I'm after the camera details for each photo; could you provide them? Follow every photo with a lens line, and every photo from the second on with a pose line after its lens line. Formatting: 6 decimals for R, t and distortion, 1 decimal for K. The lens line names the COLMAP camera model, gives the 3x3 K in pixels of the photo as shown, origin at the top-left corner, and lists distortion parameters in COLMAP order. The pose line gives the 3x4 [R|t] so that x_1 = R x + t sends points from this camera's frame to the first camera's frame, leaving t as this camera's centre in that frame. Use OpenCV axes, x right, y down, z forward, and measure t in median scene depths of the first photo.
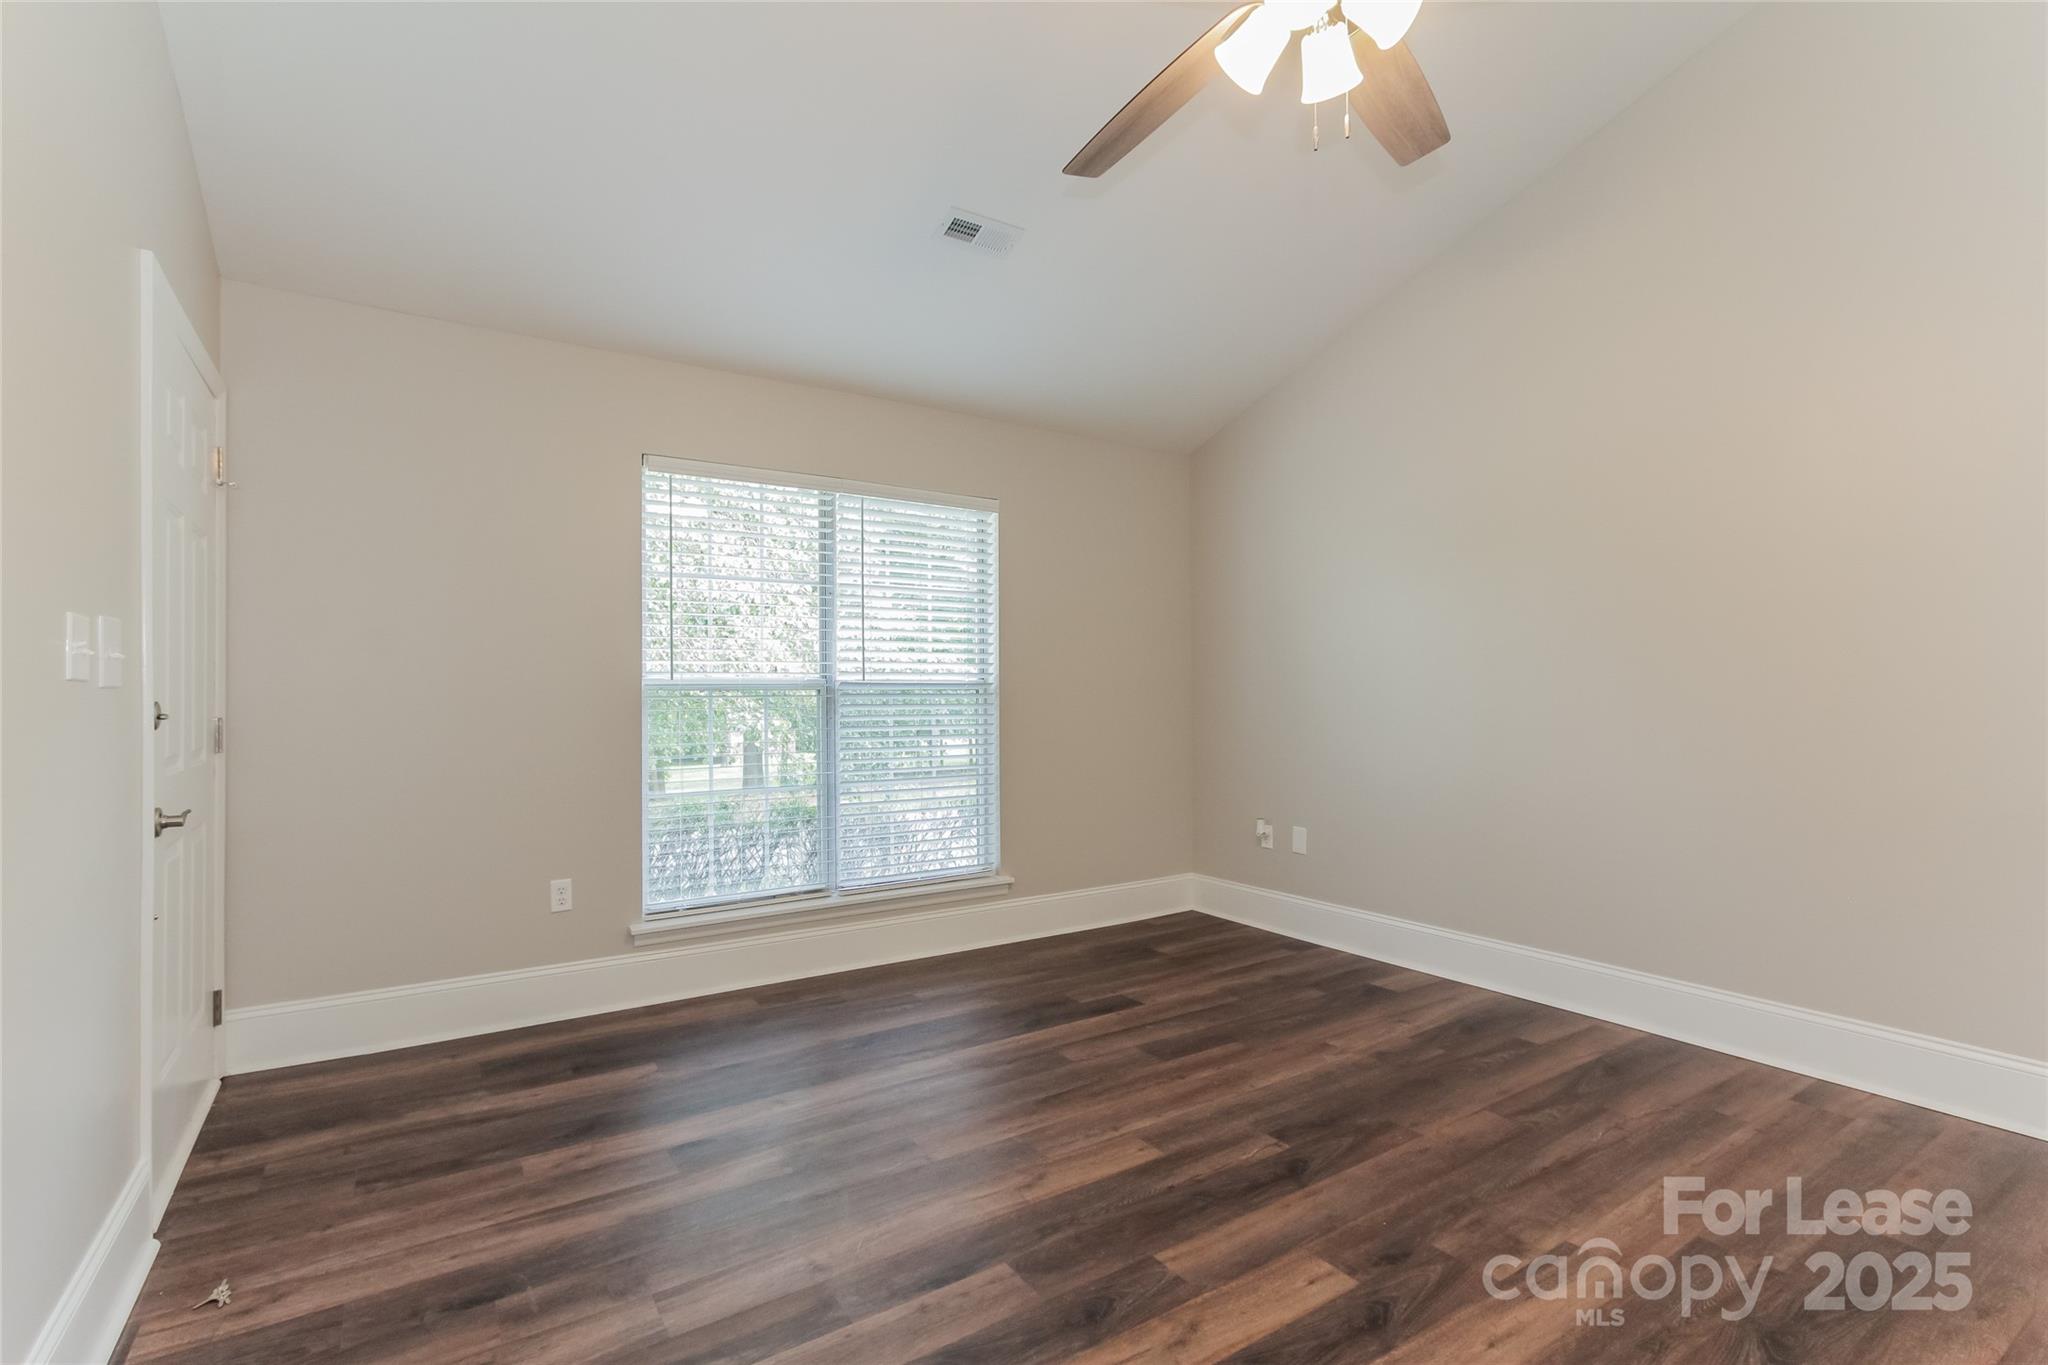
lens RADIAL K [[940.9, 0, 1000.3], [0, 940.9, 656.7], [0, 0, 1]] dist [-0.006046, 0.001134]
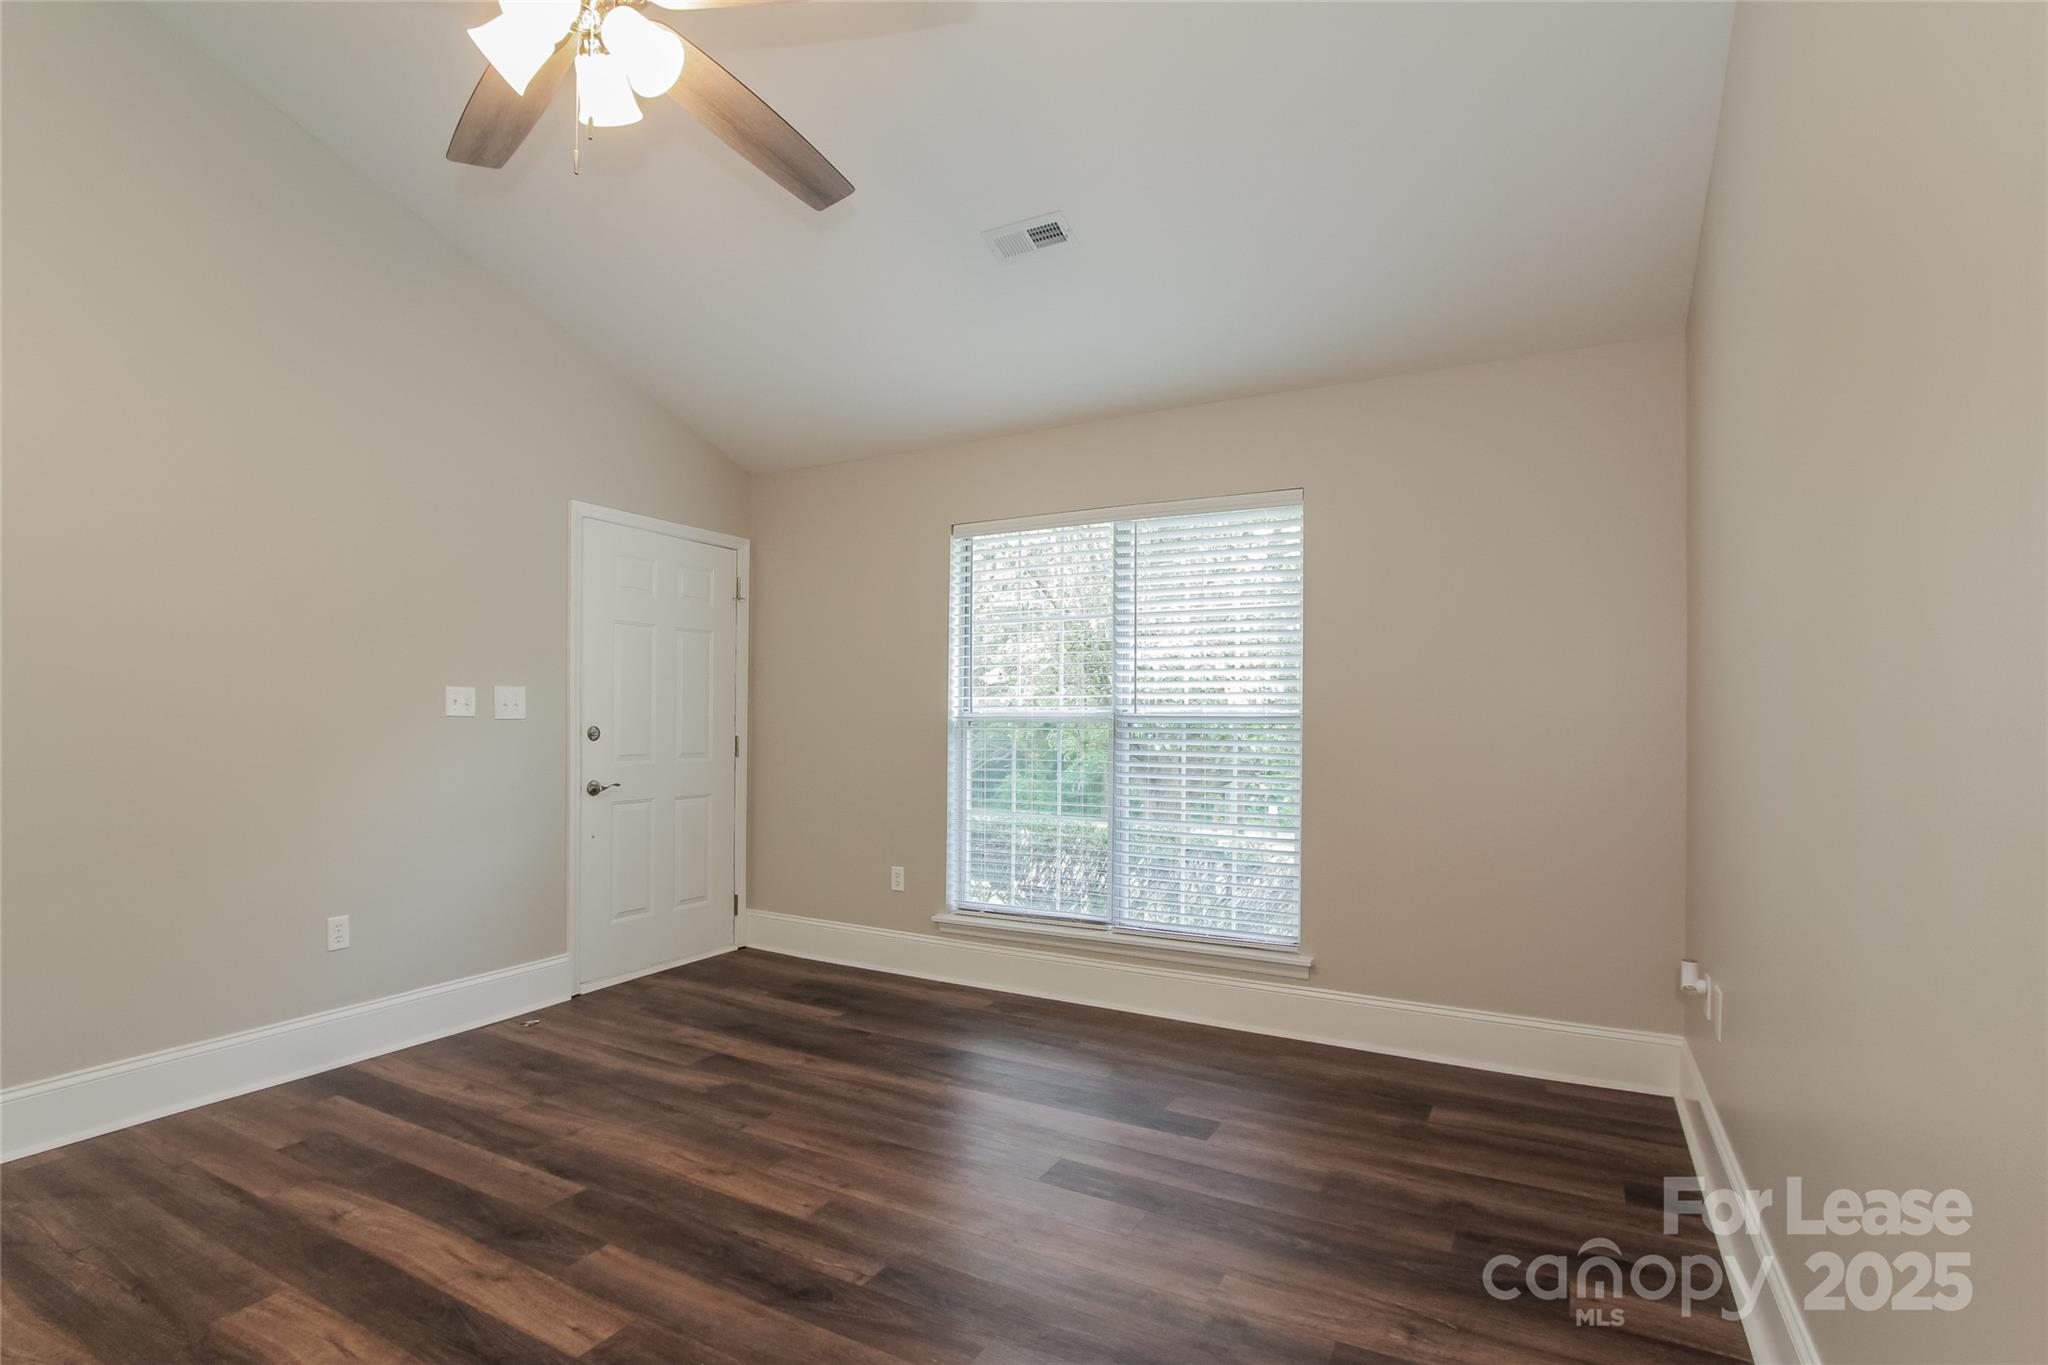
lens RADIAL K [[940.9, 0, 975.3], [0, 940.9, 702.1], [0, 0, 1]] dist [-0.006046, 0.001134]
pose [[0.467389, -0.011525, -0.883977, 0.755485], [0.027725, 0.999614, 0.001626, 0.009949], [0.883617, -0.025268, 0.467528, 0.498808]]
